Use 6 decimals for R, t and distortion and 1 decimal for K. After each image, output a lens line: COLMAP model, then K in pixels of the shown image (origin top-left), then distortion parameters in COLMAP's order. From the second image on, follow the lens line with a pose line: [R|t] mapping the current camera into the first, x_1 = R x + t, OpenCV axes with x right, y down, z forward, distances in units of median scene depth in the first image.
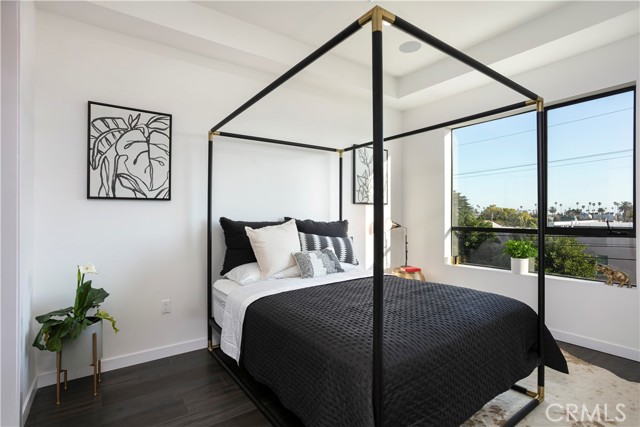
lens RADIAL K [[315.4, 0, 321.0], [0, 315.4, 212.6], [0, 0, 1]] dist [-0.014335, 0.000189]
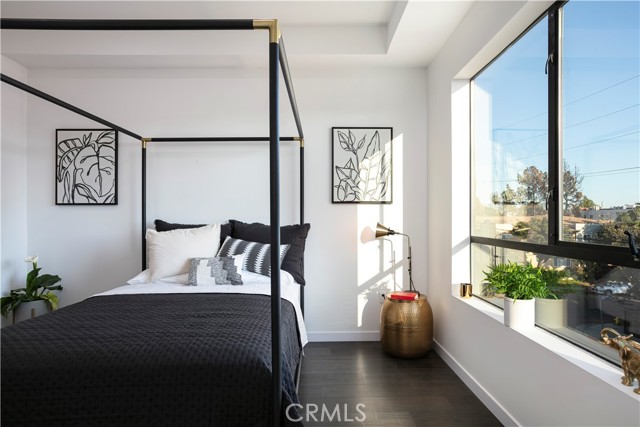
lens RADIAL K [[354.0, 0, 318.9], [0, 354.0, 216.0], [0, 0, 1]] dist [0.022924, 0.000078]
pose [[0.807277, -0.005240, -0.590149, 0.913524], [0.004996, 0.999985, -0.002044, 0.008754], [0.590151, -0.001298, 0.807292, 0.409084]]
